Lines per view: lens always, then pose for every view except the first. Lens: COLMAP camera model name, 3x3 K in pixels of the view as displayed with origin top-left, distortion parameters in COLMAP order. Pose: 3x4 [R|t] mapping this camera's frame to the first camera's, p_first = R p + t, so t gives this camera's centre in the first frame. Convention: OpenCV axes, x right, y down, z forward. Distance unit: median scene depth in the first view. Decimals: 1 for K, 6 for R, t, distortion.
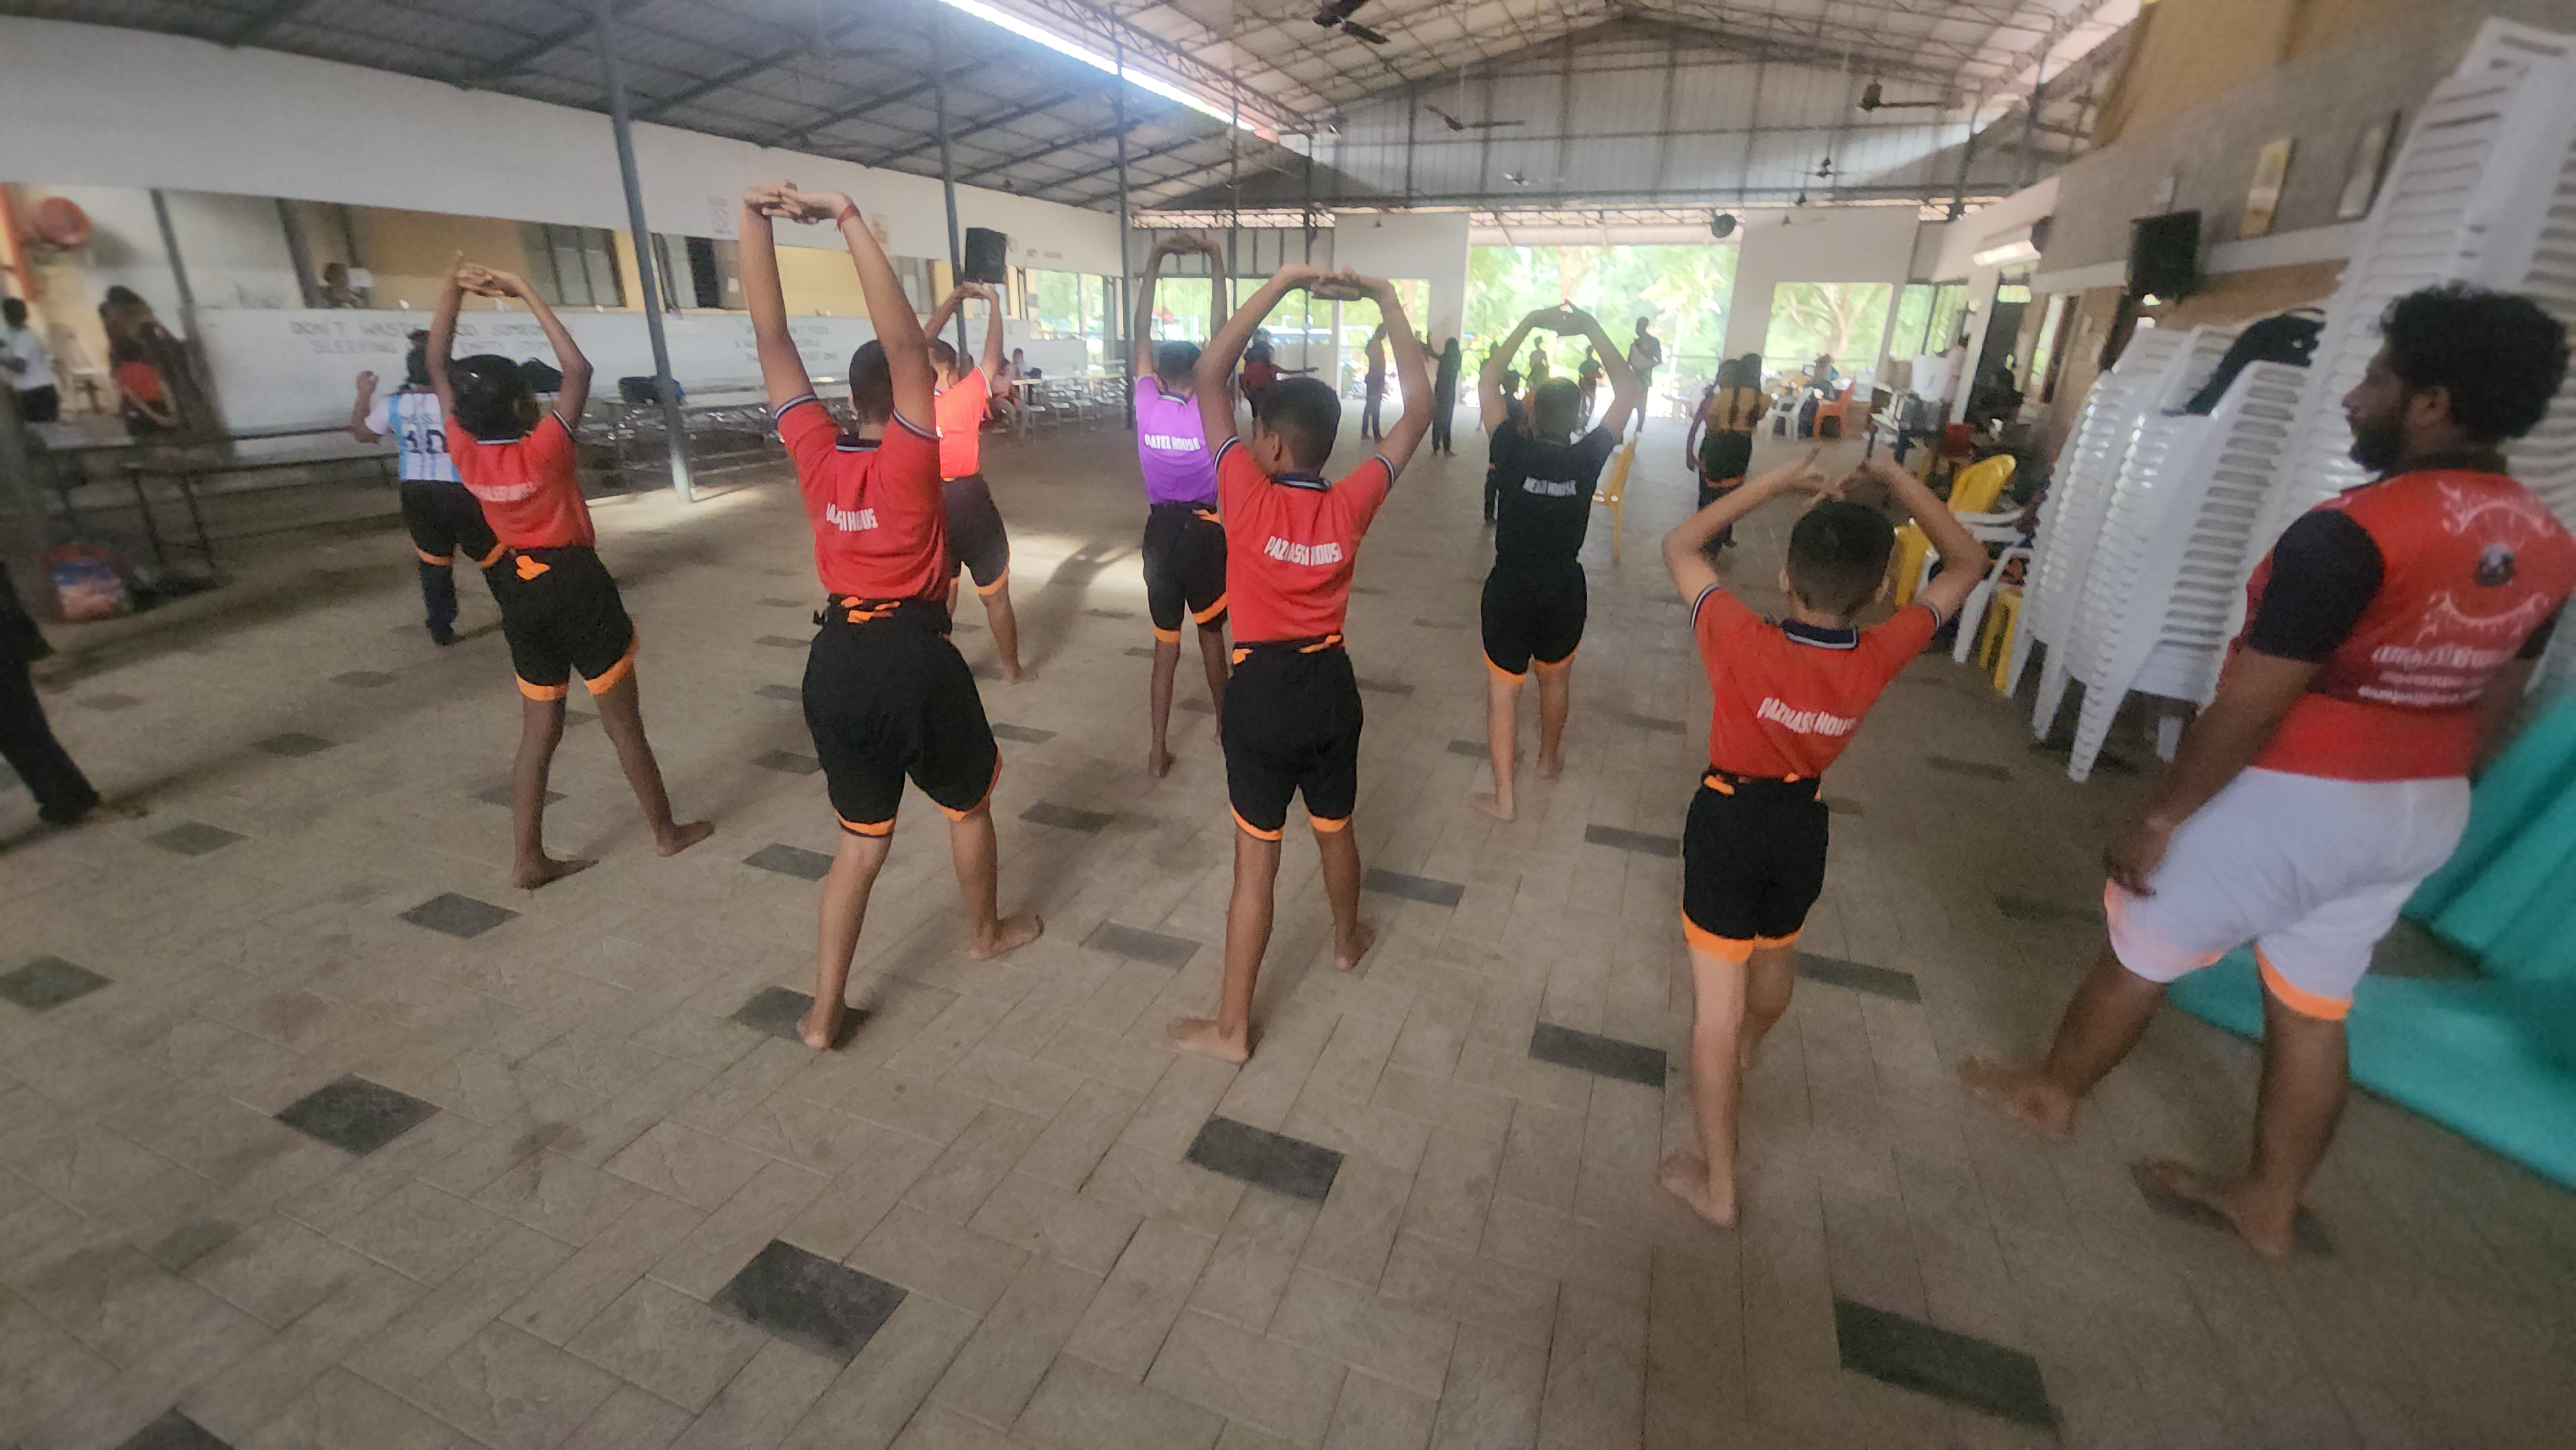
lens RADIAL K [[1028.8, 0, 1278.4], [0, 1028.8, 730.3], [0, 0, 1]] dist [0.002647, -0.000148]
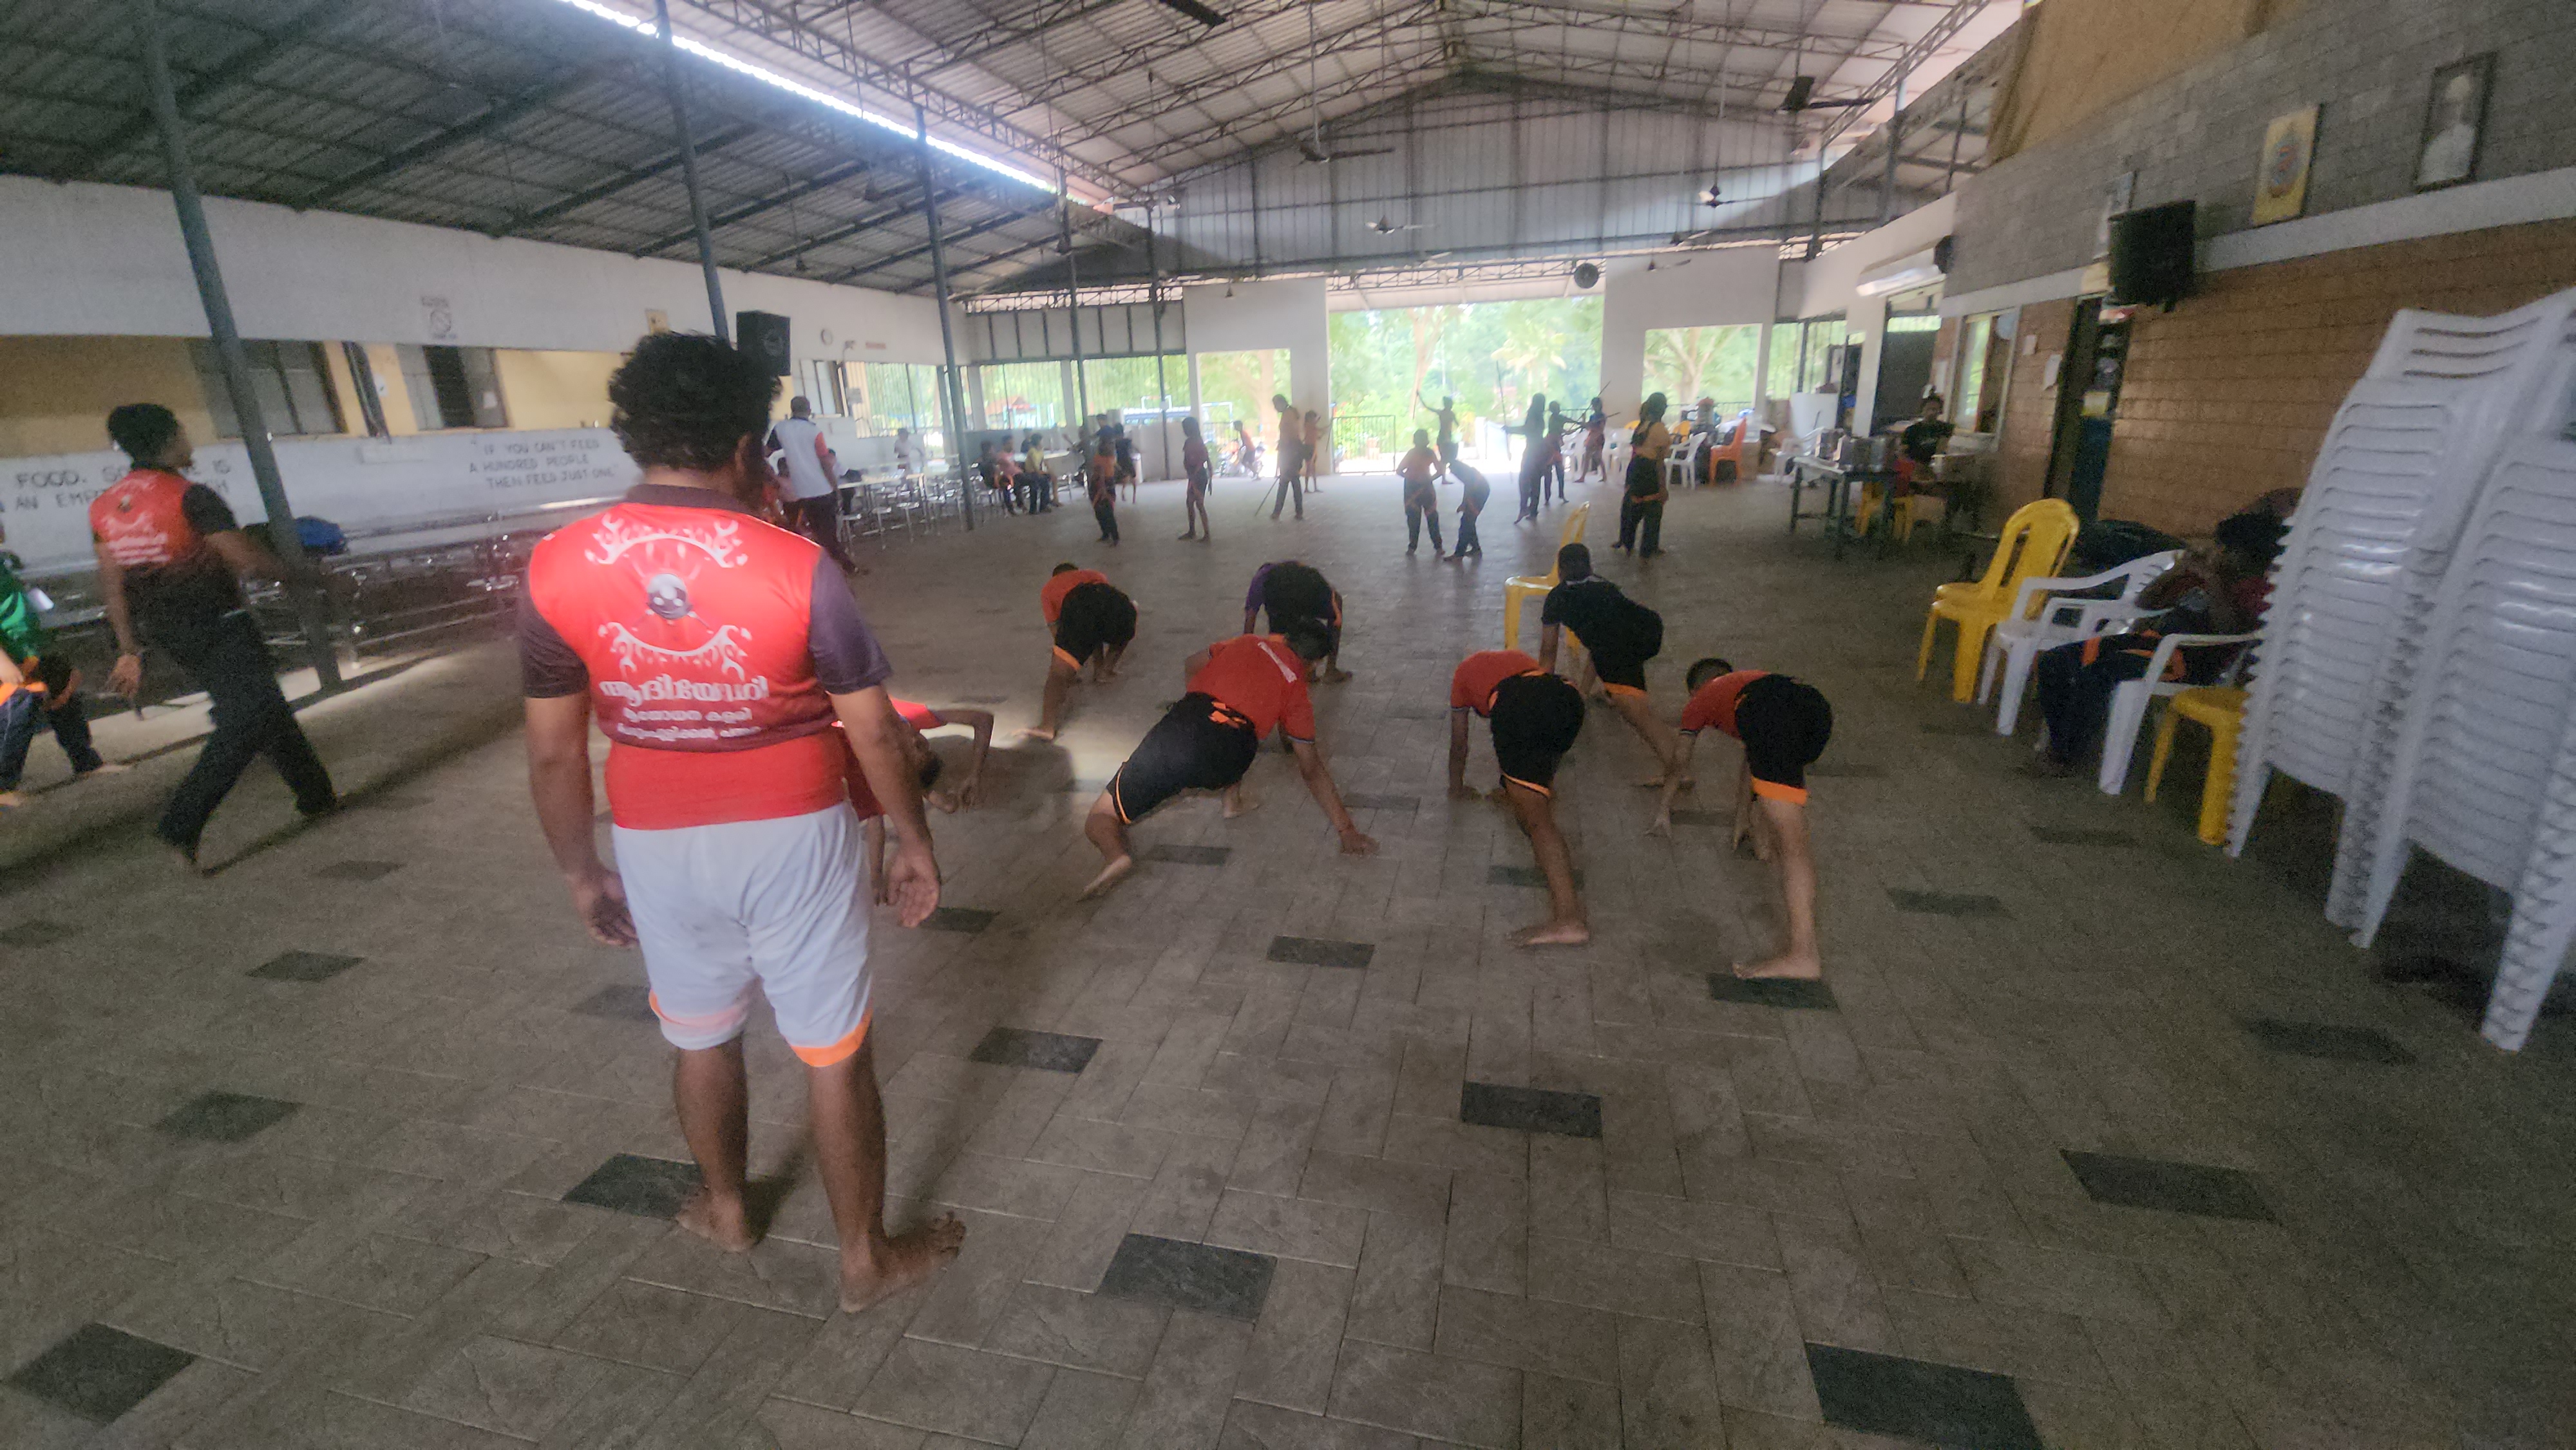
lens RADIAL K [[1043.3, 0, 1272.9], [0, 1043.3, 723.5], [0, 0, 1]] dist [0.007848, -0.005797]
pose [[0.990756, -0.093509, 0.098274, 0.006742], [0.100854, 0.992246, -0.072636, -0.034342], [-0.090719, 0.081876, 0.992505, 0.094994]]
